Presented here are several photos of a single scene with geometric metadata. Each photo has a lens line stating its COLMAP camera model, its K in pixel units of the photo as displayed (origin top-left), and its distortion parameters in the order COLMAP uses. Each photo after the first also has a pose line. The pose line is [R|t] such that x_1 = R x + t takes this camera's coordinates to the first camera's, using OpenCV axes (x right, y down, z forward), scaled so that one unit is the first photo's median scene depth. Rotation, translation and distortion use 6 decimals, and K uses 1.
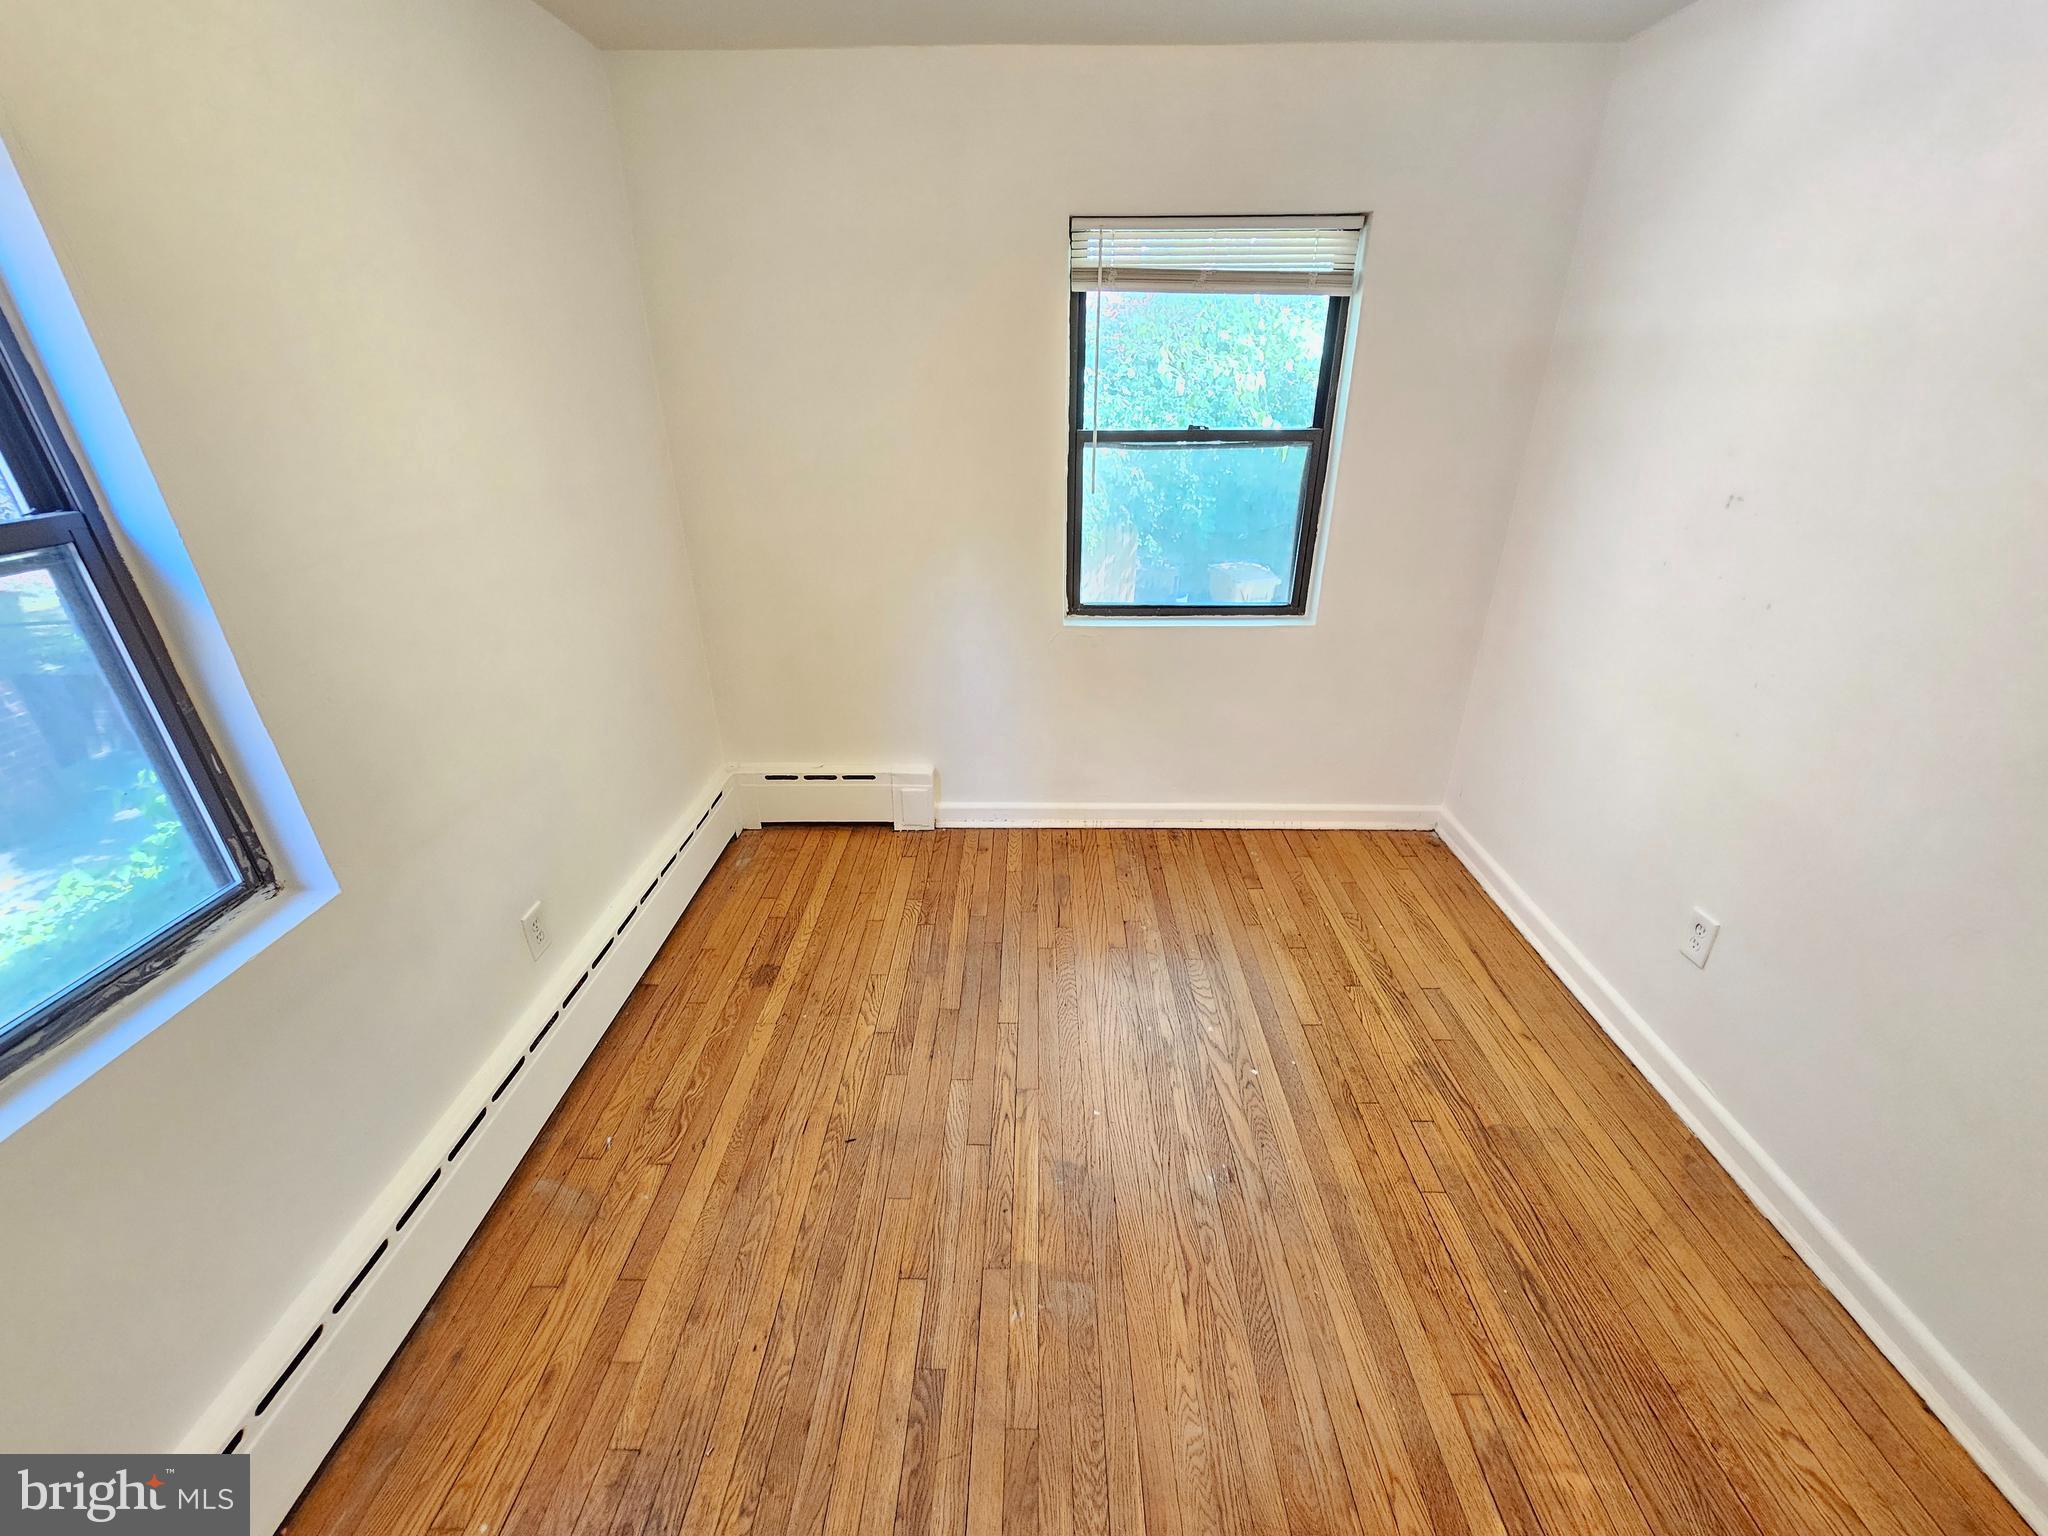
lens RADIAL K [[839.2, 0, 1015.4], [0, 839.2, 784.0], [0, 0, 1]] dist [-0.001238, 0.000701]
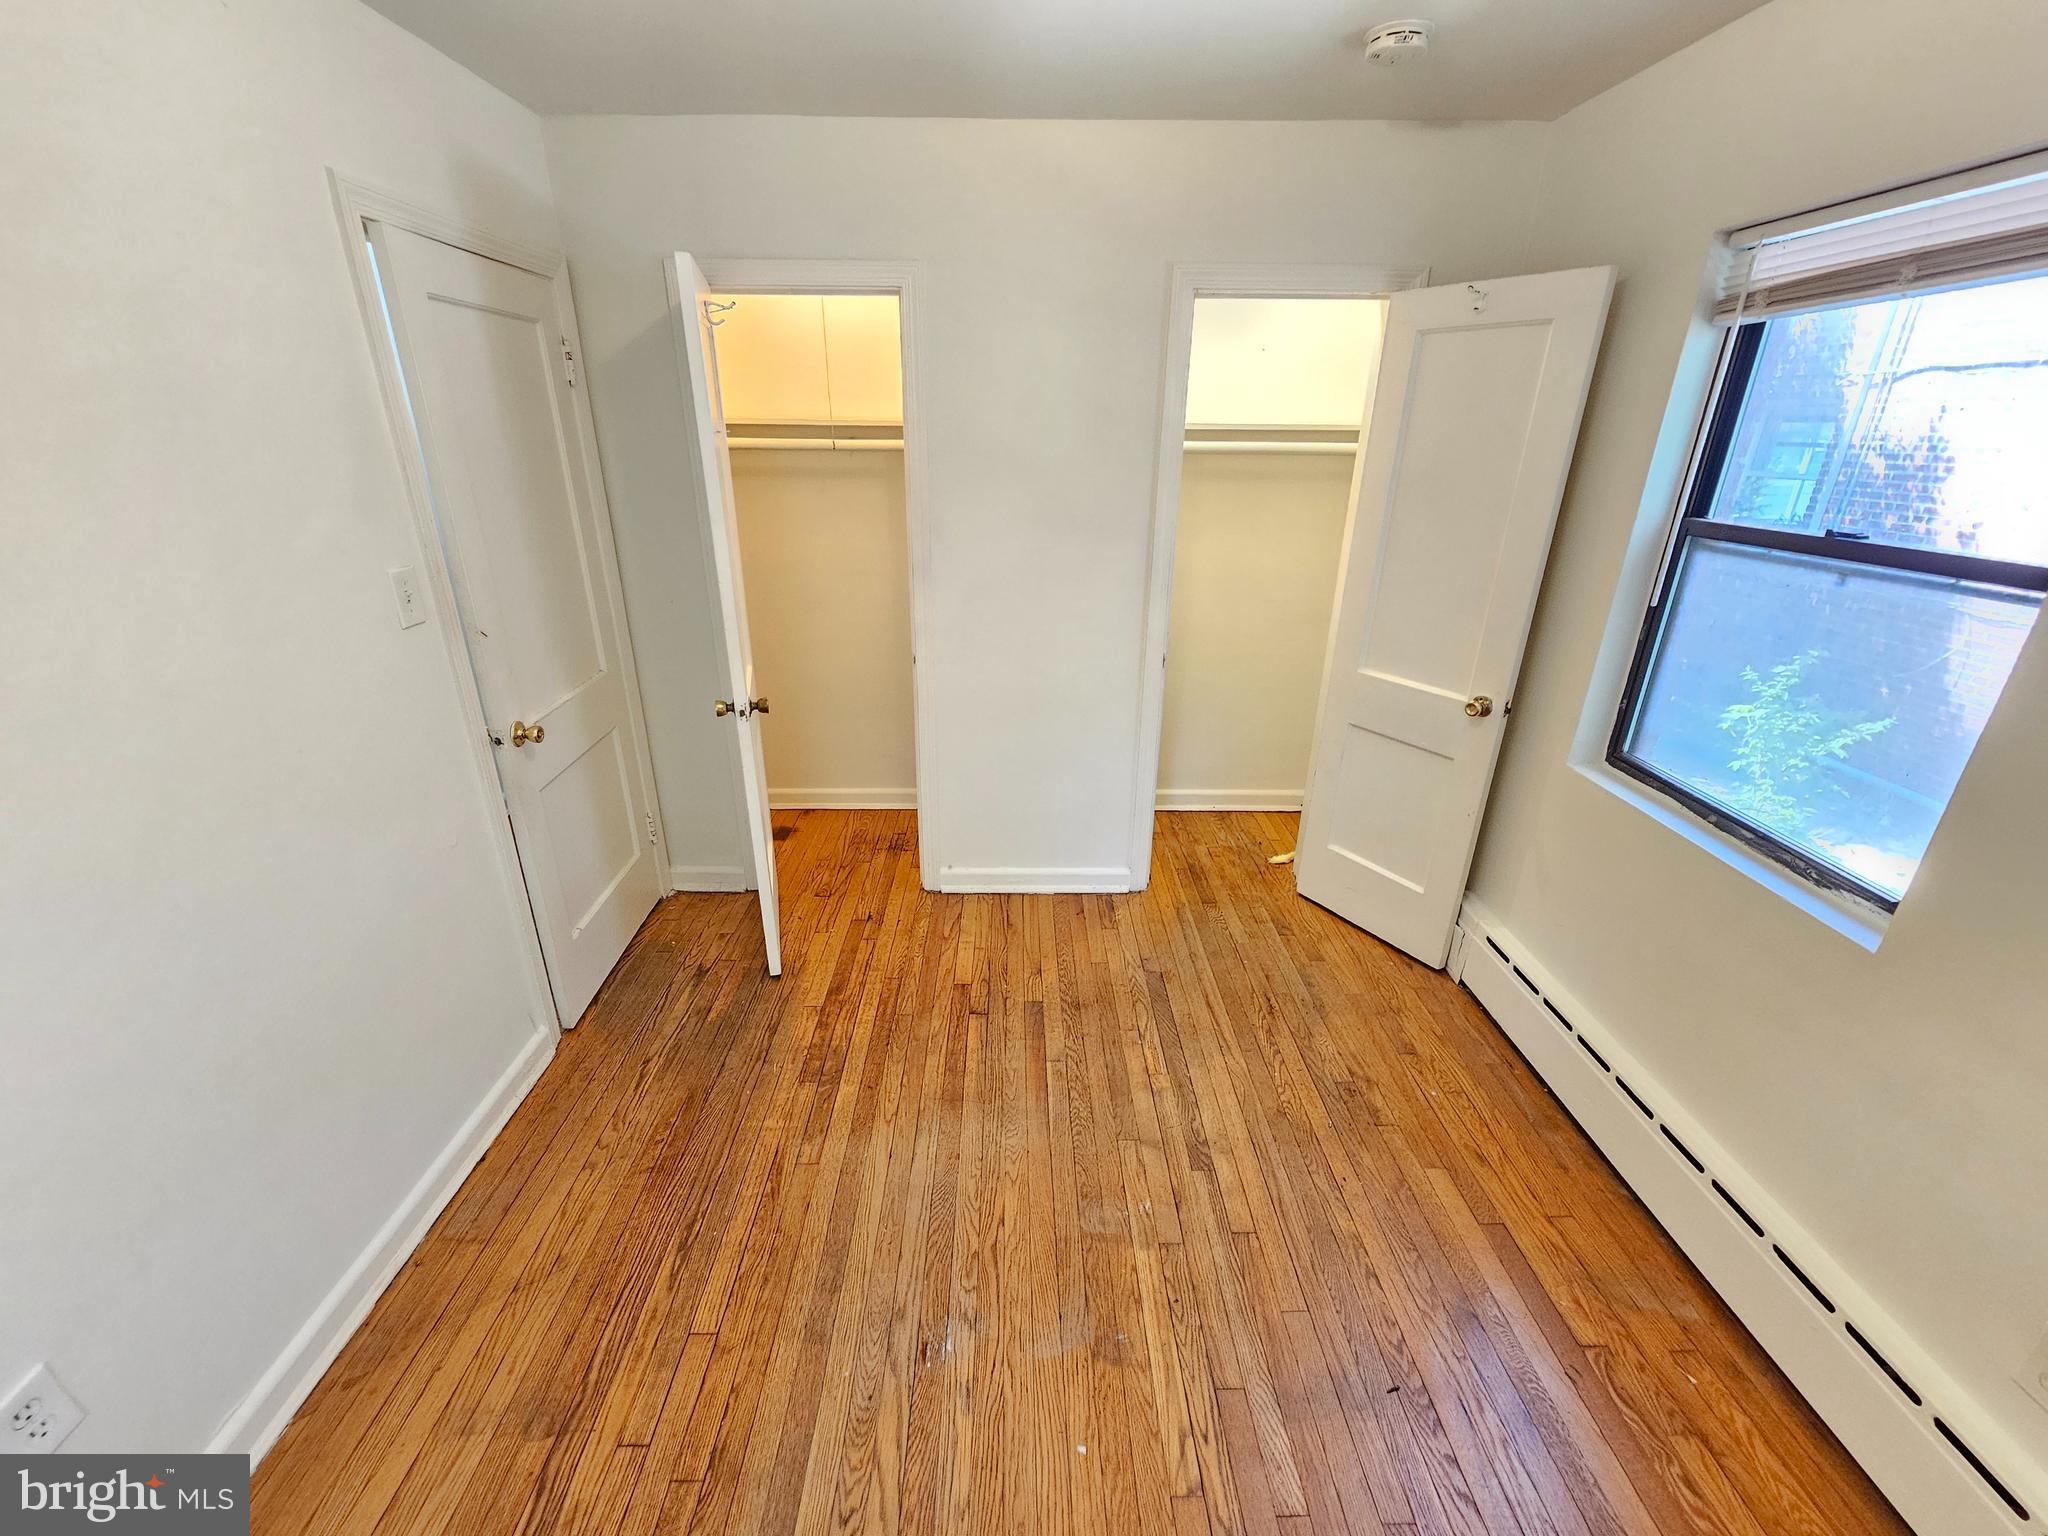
lens RADIAL K [[839.2, 0, 1026.3], [0, 839.2, 775.0], [0, 0, 1]] dist [-0.001238, 0.000701]
pose [[-0.999114, 0.012613, -0.040139, 0.168112], [-0.021861, 0.659501, 0.751385, -0.528688], [0.035949, 0.751598, -0.658642, 1.052484]]
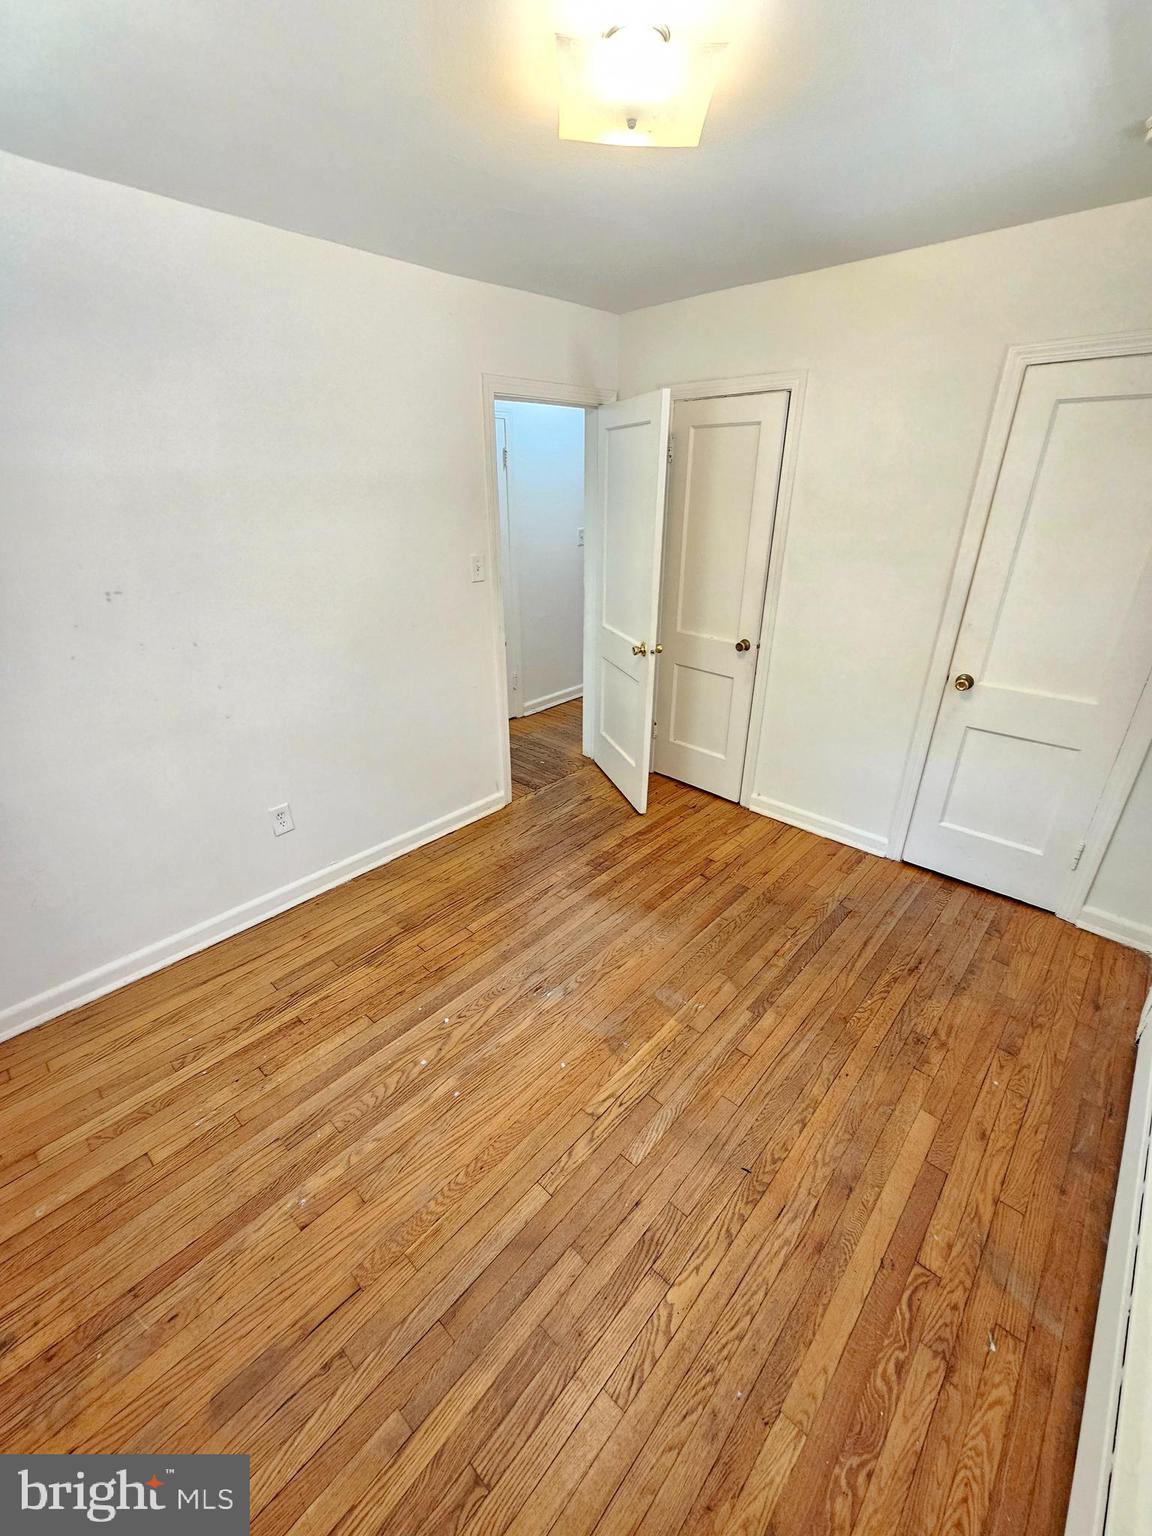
lens RADIAL K [[629.4, 0, 576.1], [0, 629.4, 766.5], [0, 0, 1]] dist [-0.001238, 0.000701]
pose [[-0.752573, -0.267287, 0.601823, -0.381114], [0.299061, 0.675506, 0.673984, -0.568886], [-0.586682, 0.687204, -0.428433, 1.103156]]
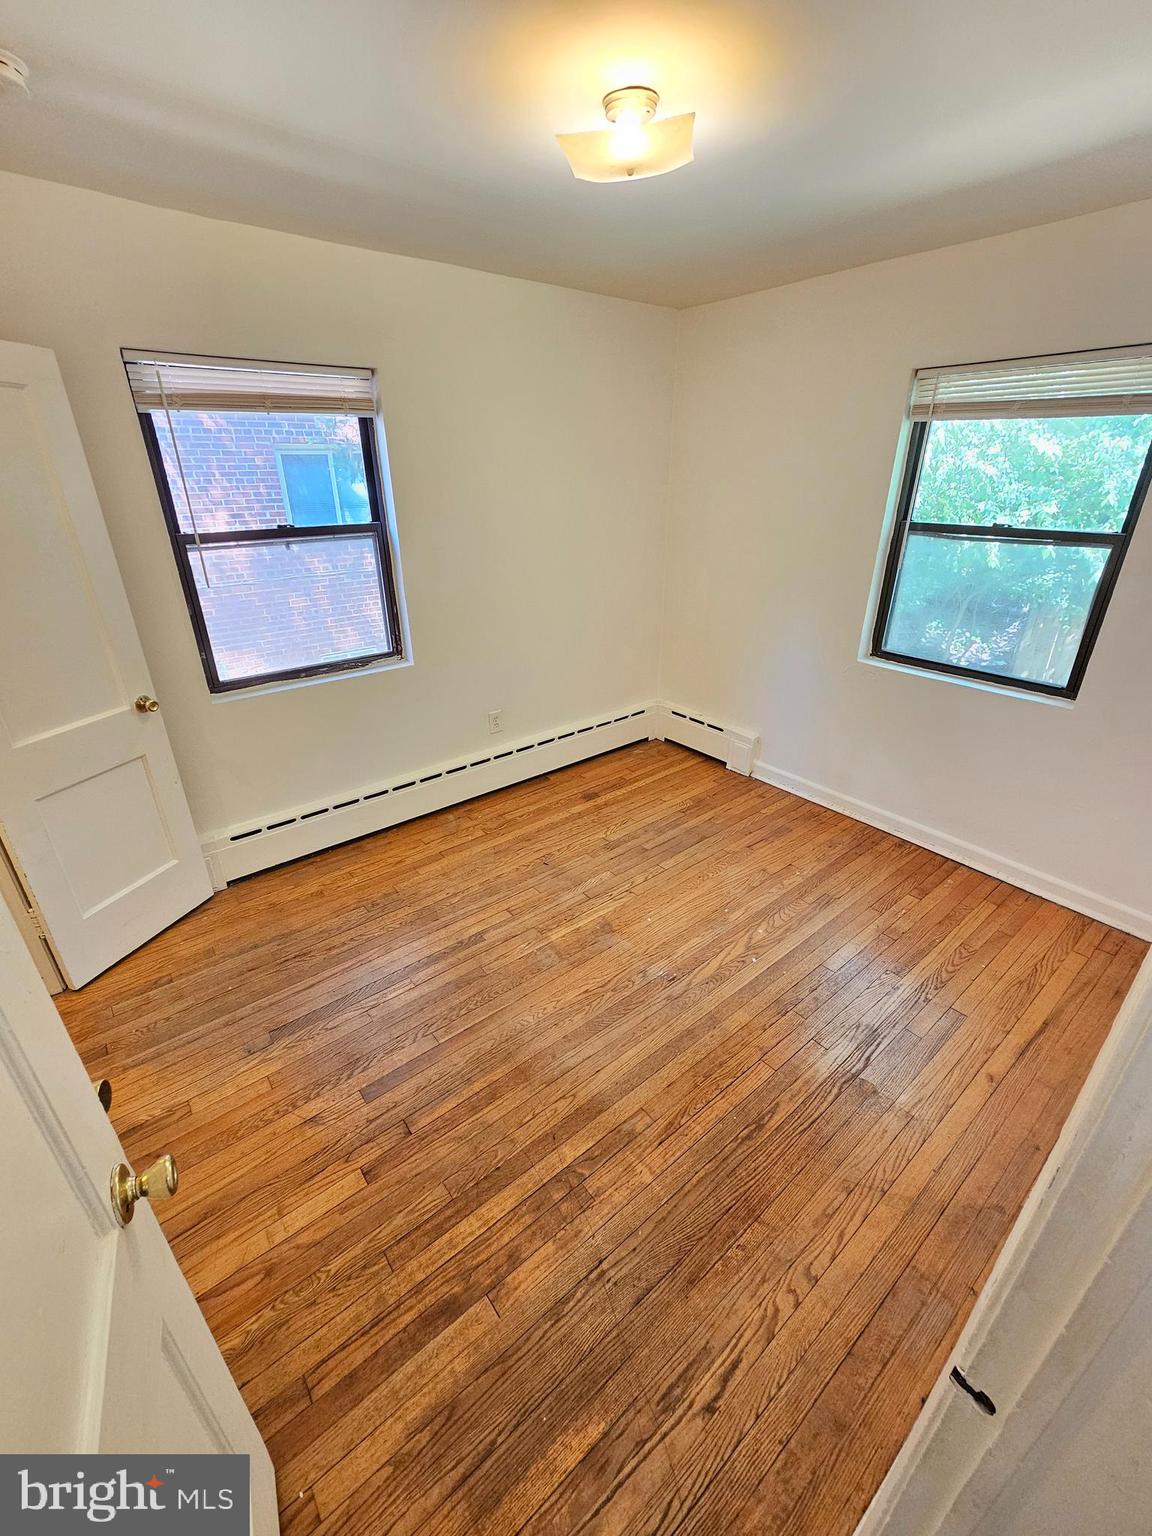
lens RADIAL K [[629.4, 0, 563.4], [0, 629.4, 765.1], [0, 0, 1]] dist [-0.001238, 0.000701]
pose [[0.633963, 0.331518, -0.698703, 0.776977], [-0.339834, 0.930979, 0.133382, -0.005397], [0.694697, 0.152884, 0.702868, -0.052227]]
